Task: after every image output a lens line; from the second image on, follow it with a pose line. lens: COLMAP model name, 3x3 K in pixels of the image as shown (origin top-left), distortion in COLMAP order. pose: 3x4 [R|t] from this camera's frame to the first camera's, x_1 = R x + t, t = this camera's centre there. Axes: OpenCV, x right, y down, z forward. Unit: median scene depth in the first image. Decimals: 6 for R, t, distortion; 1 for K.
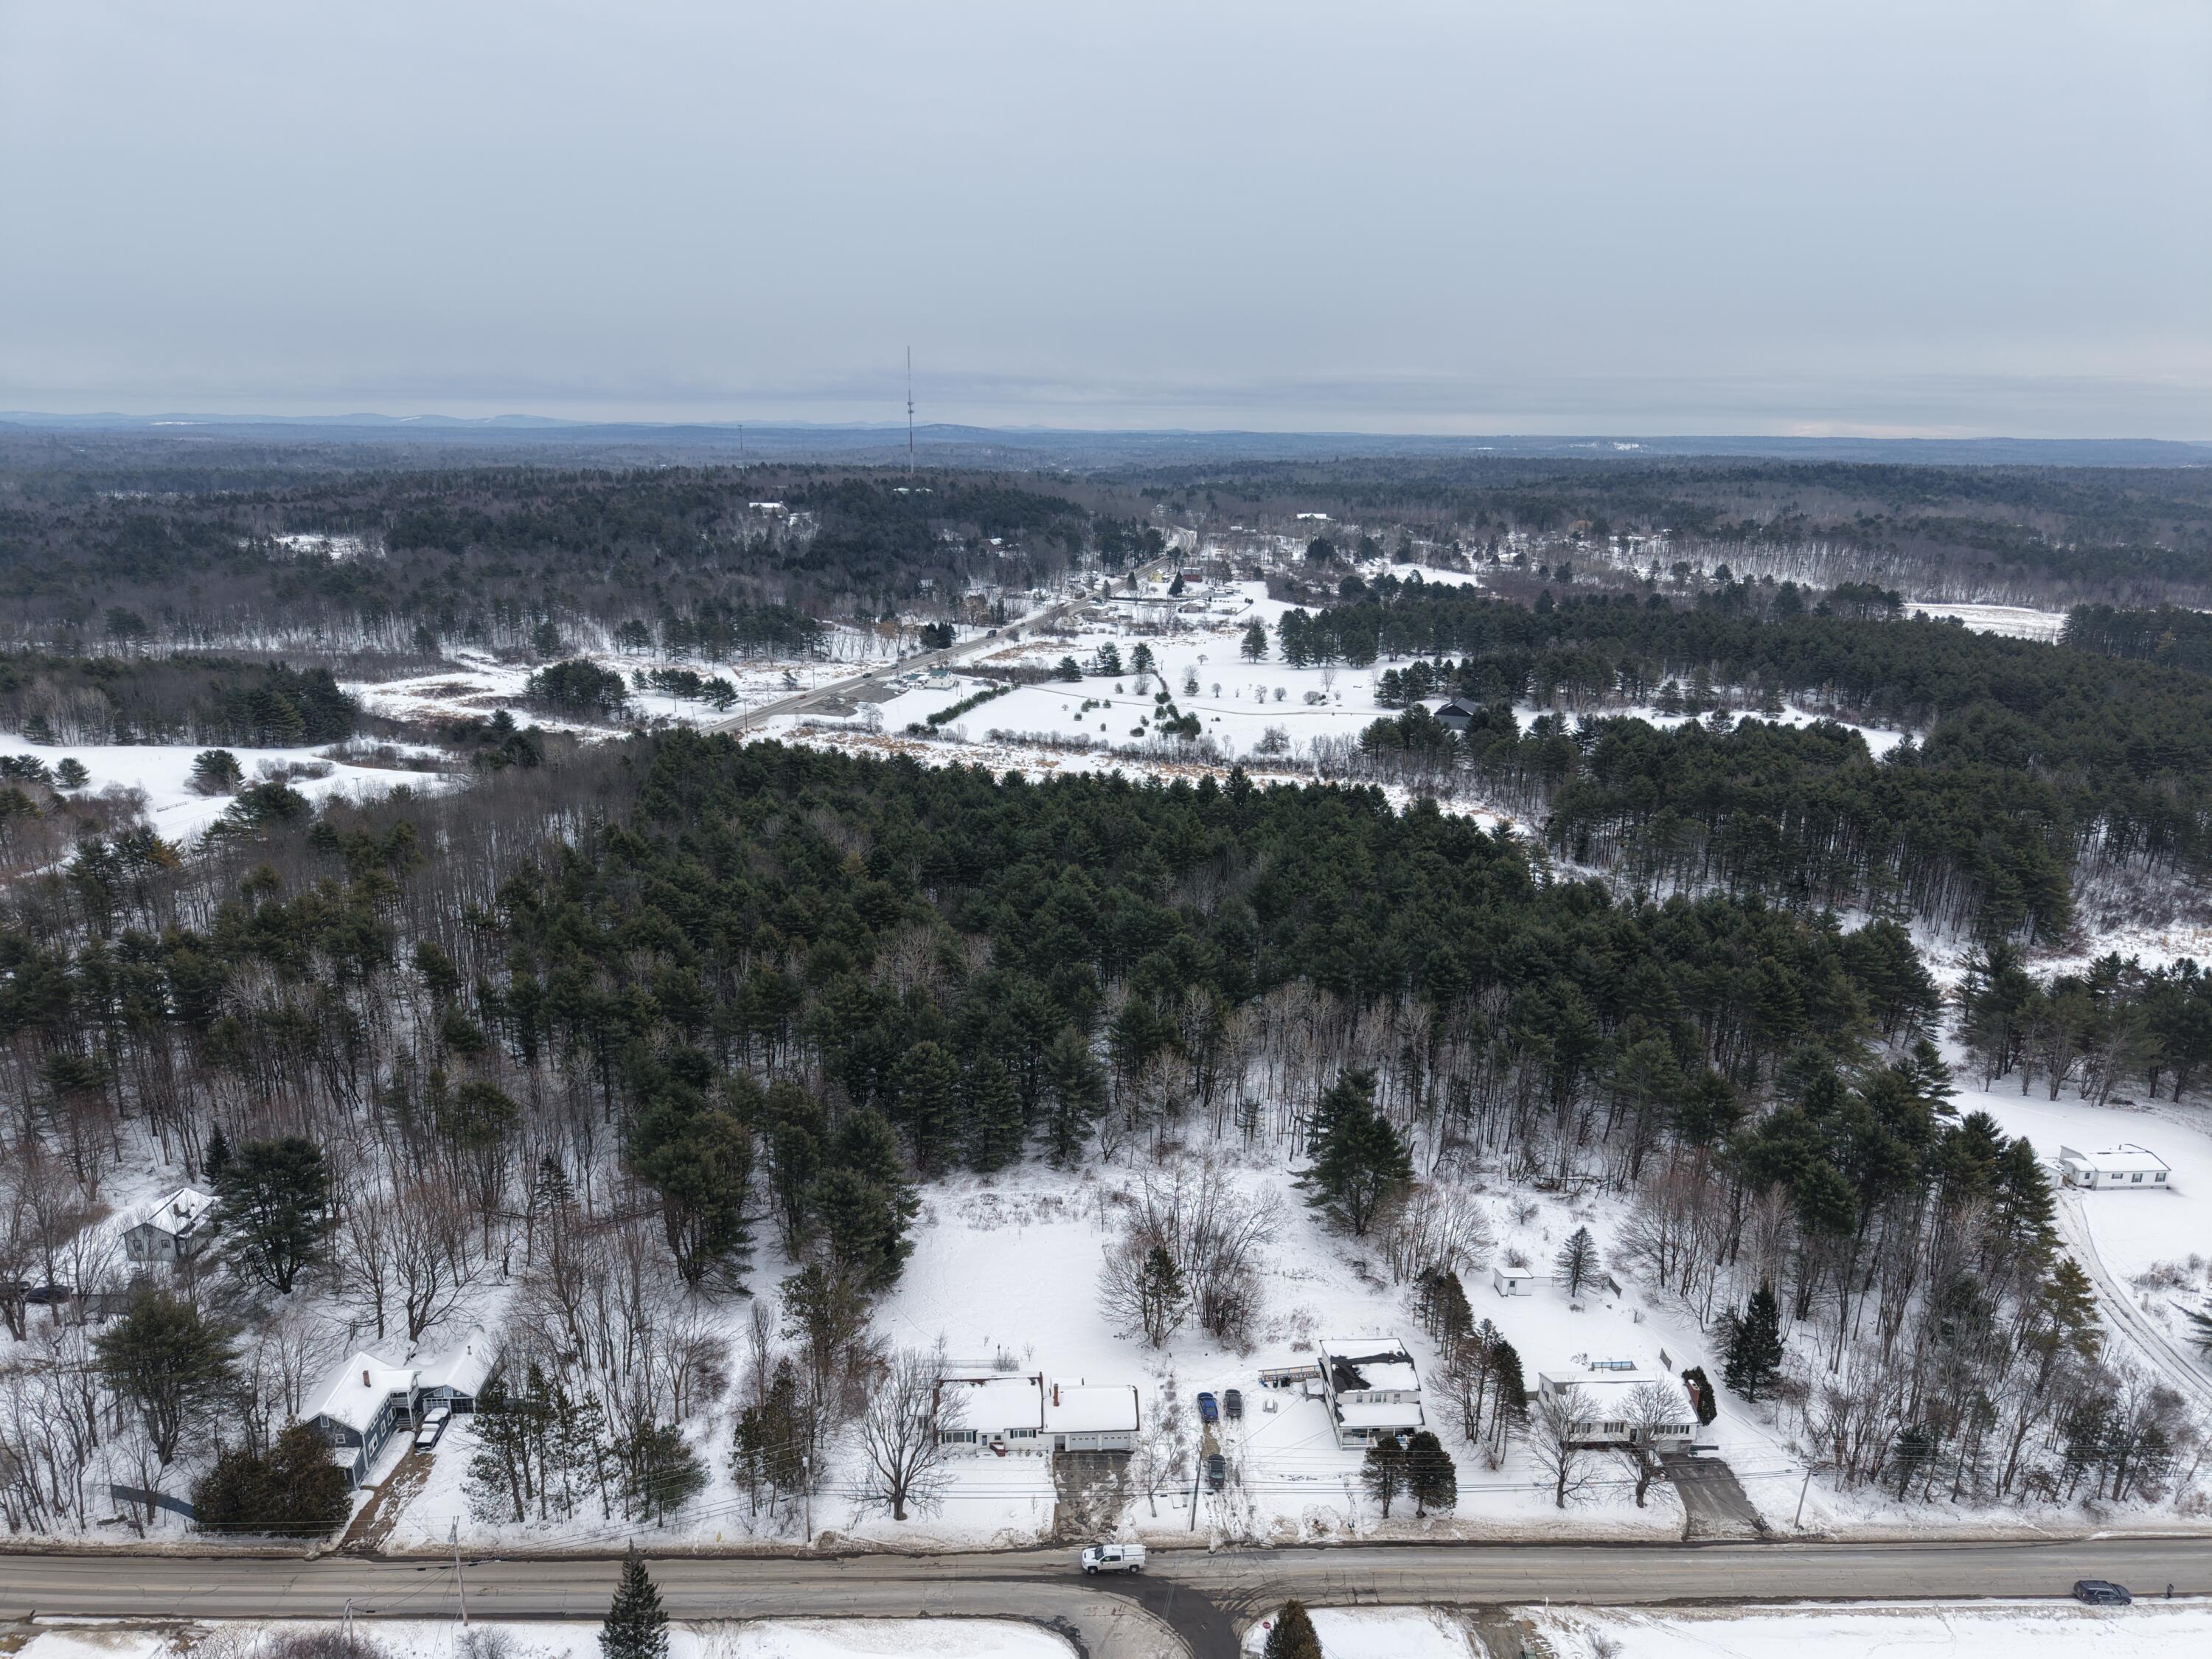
lens RADIAL K [[1501.2, 0, 1109.5], [0, 1501.2, 876.4], [0, 0, 1]] dist [0.053695, -0.055536]
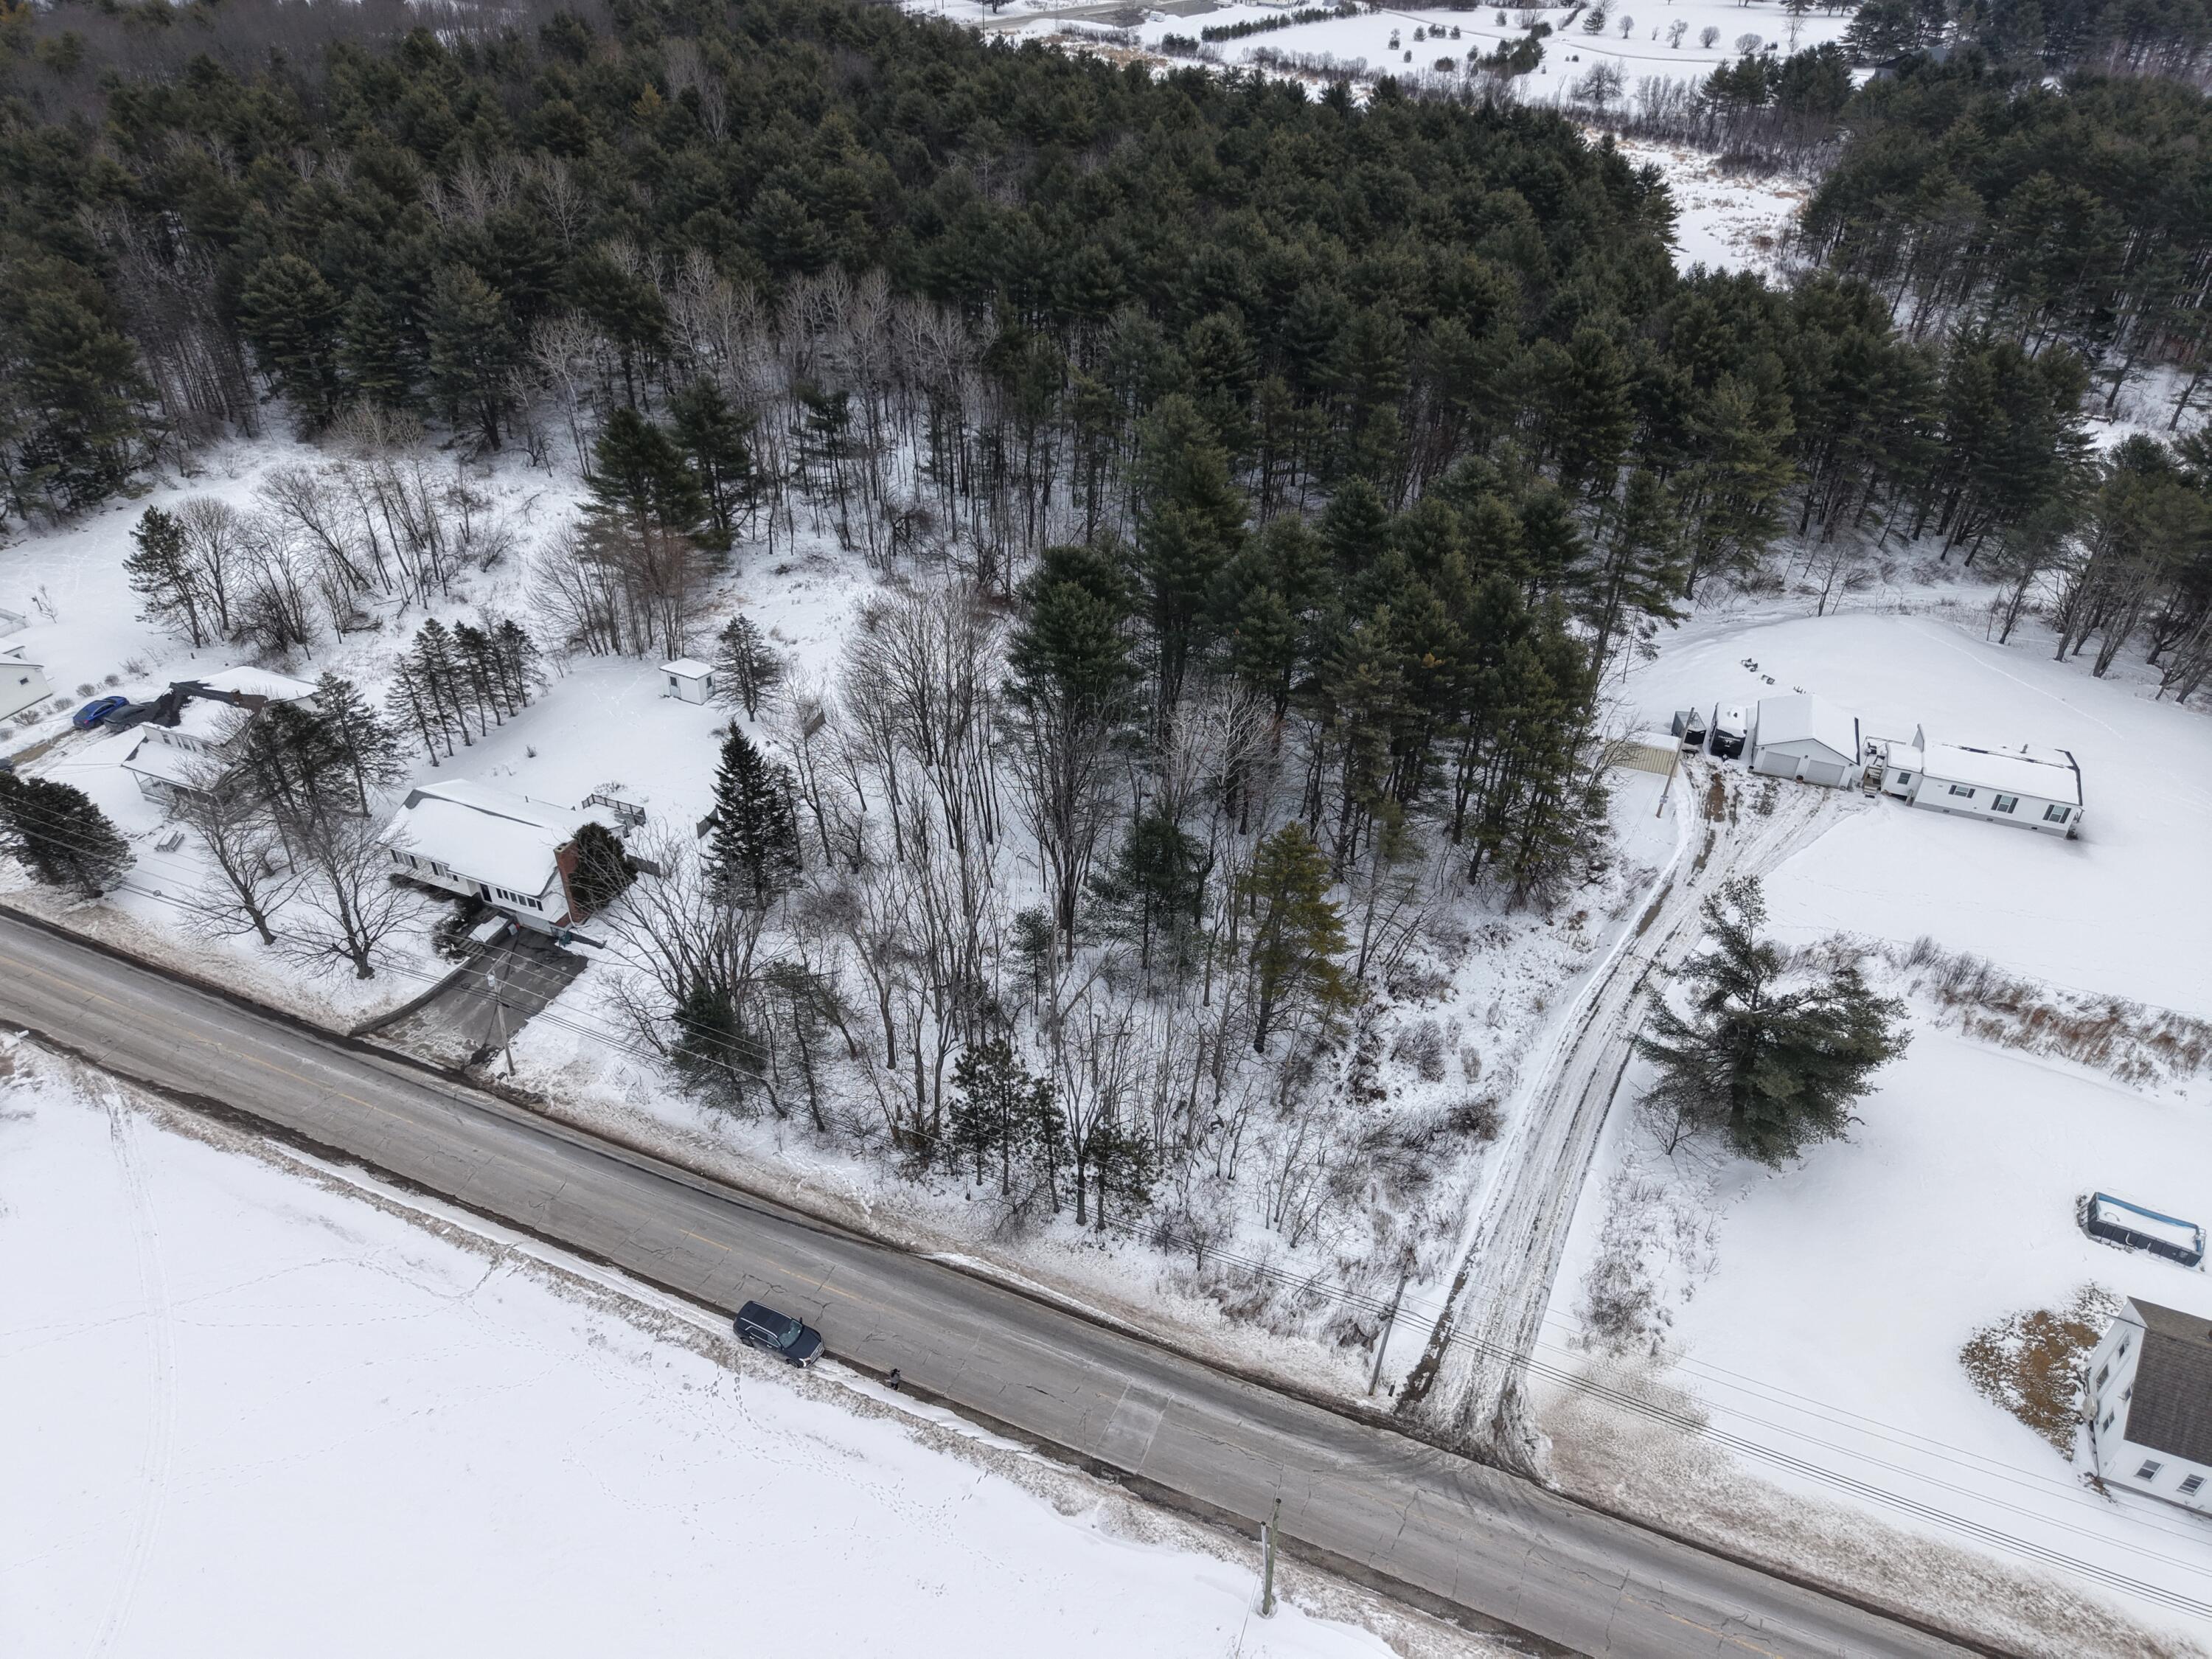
lens RADIAL K [[1532.9, 0, 1106.0], [0, 1532.9, 829.5], [0, 0, 1]] dist [-0.003212, 0.018047]
pose [[0.903712, 0.251200, -0.346704, 0.162724], [-0.129859, 0.932464, 0.337116, 0.018212], [0.407973, -0.259632, 0.875300, 0.110079]]
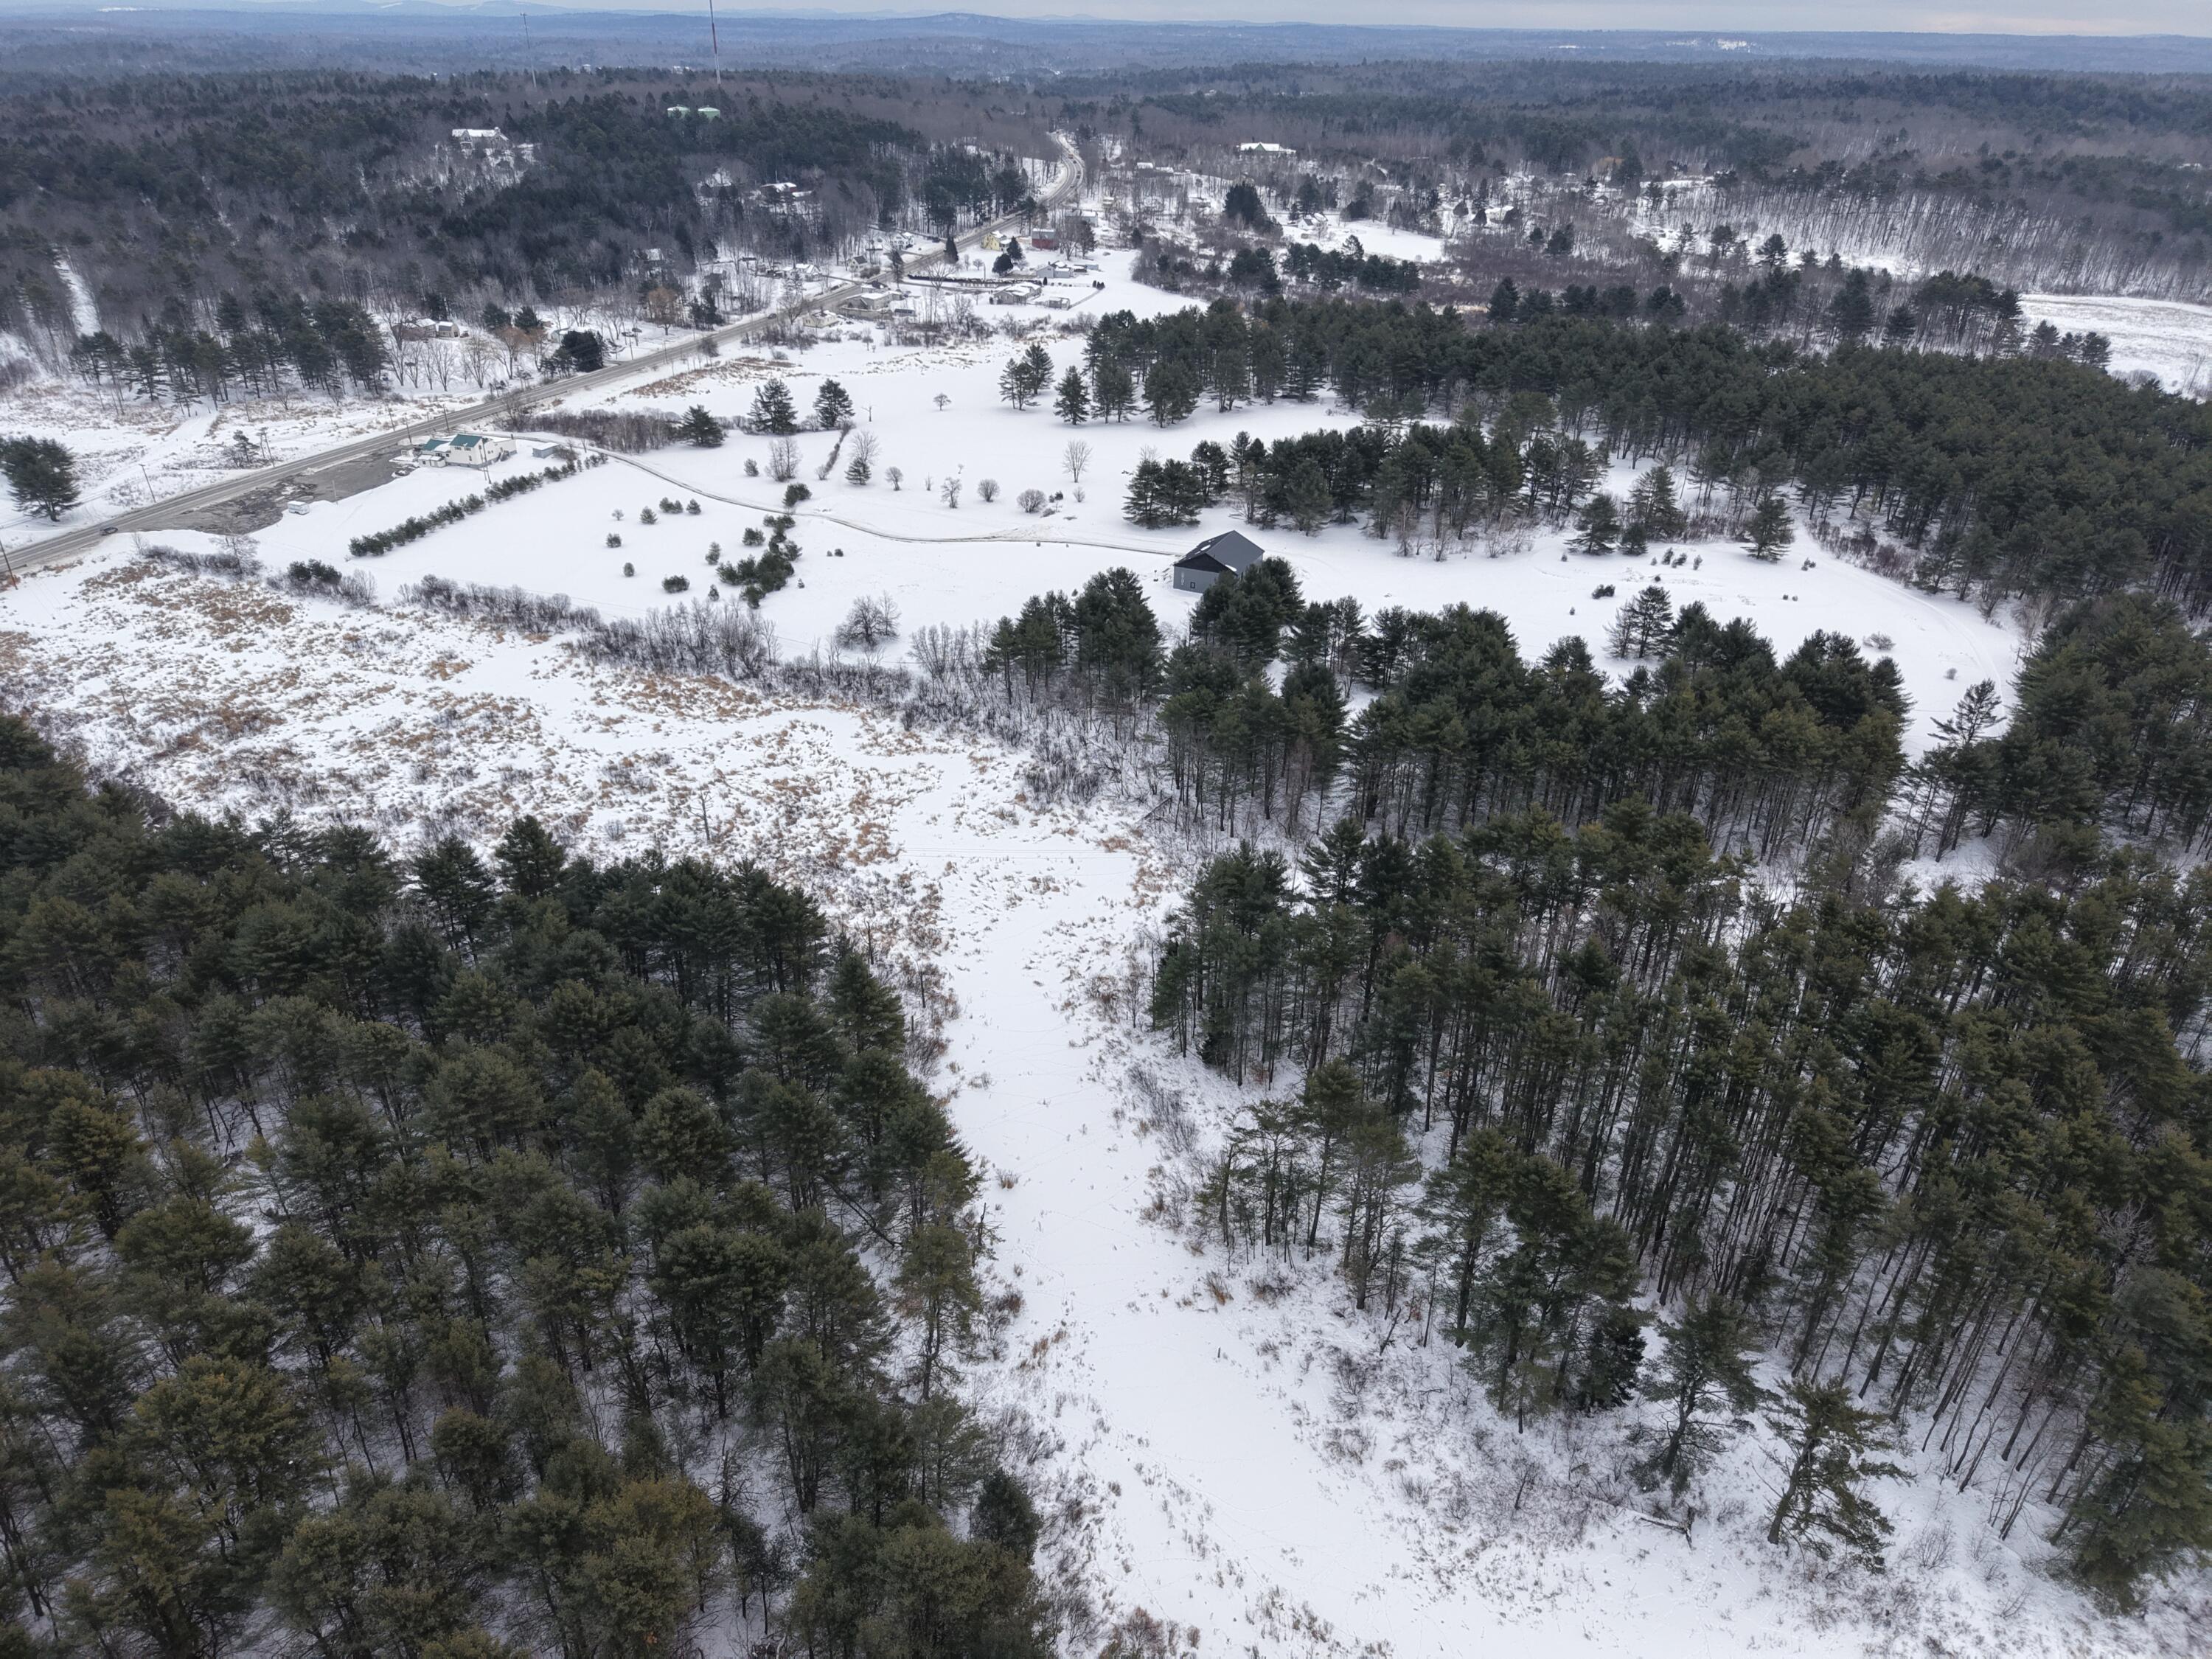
lens RADIAL K [[1521.6, 0, 1106.0], [0, 1521.6, 829.5], [0, 0, 1]] dist [0.007013, 0.004070]
pose [[0.999215, 0.021646, -0.033191, 0.149221], [-0.014594, 0.979767, 0.199610, -0.087708], [0.036840, -0.198969, 0.979313, 0.284552]]
